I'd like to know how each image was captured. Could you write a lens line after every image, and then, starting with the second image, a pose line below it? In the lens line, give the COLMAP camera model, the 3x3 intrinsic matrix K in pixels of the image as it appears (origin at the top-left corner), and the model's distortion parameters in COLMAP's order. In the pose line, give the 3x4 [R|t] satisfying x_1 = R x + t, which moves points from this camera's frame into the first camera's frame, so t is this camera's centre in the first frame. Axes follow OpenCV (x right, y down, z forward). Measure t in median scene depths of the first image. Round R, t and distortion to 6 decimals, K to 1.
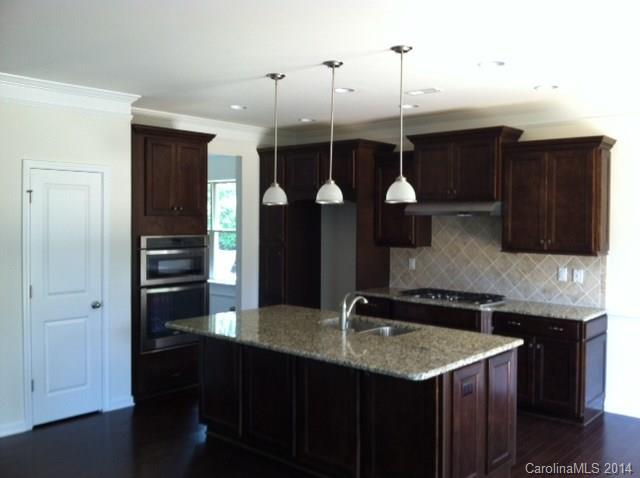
lens RADIAL K [[607.1, 0, 320.0], [0, 607.1, 239.0], [0, 0, 1]] dist [0.059904, -0.260221]
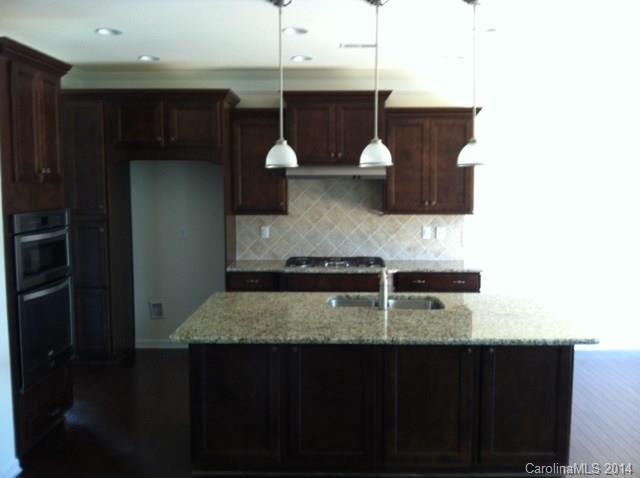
lens RADIAL K [[607.1, 0, 320.0], [0, 607.1, 239.0], [0, 0, 1]] dist [0.059904, -0.260221]
pose [[0.750728, -0.070342, 0.656856, -0.442413], [0.029808, 0.996909, 0.072690, -0.015068], [-0.659939, -0.034990, 0.750504, 0.288890]]
